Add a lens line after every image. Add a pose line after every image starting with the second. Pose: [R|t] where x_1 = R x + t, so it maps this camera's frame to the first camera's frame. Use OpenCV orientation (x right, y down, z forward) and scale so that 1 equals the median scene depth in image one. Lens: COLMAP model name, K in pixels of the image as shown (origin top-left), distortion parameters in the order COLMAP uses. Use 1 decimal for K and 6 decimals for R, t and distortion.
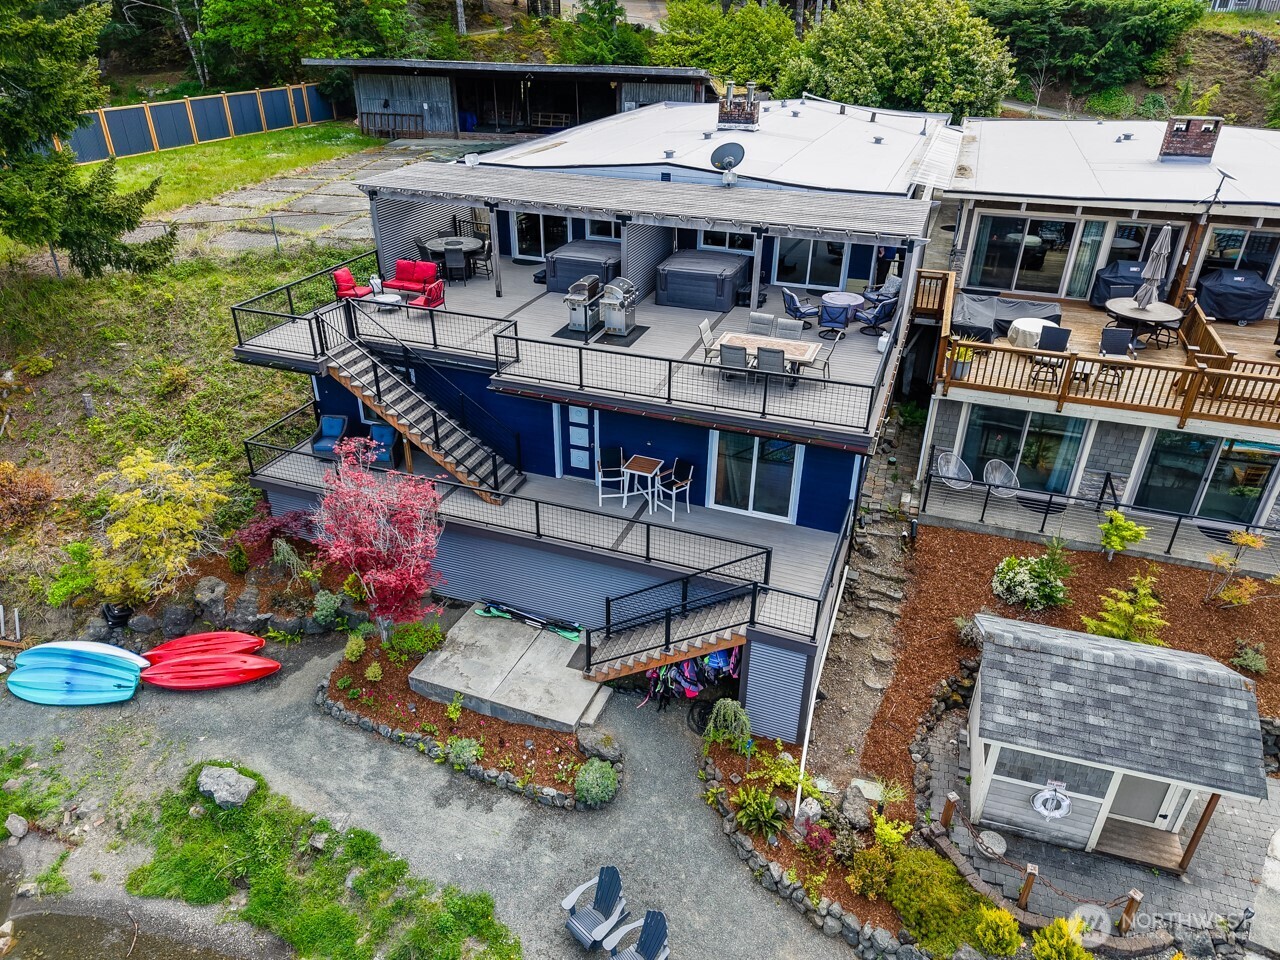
lens RADIAL K [[850.5, 0, 640.0], [0, 850.5, 480.0], [0, 0, 1]] dist [0.054334, -0.037298]
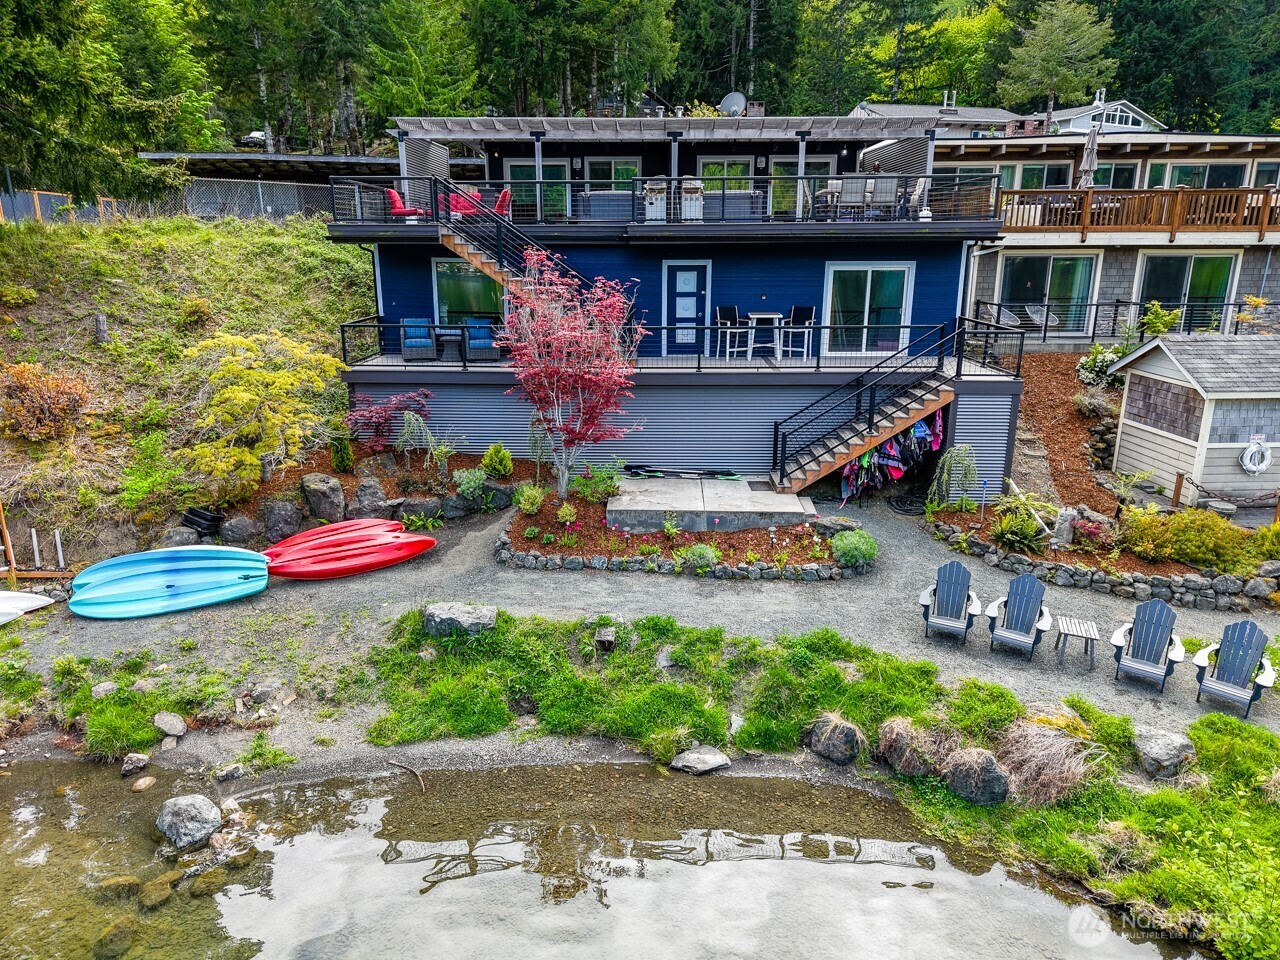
lens RADIAL K [[850.5, 0, 640.0], [0, 850.5, 480.0], [0, 0, 1]] dist [0.054334, -0.037298]
pose [[0.942987, -0.094553, 0.319116, -0.488674], [0.169947, 0.961174, -0.217399, 0.375366], [-0.286171, 0.259238, 0.922444, 0.130868]]
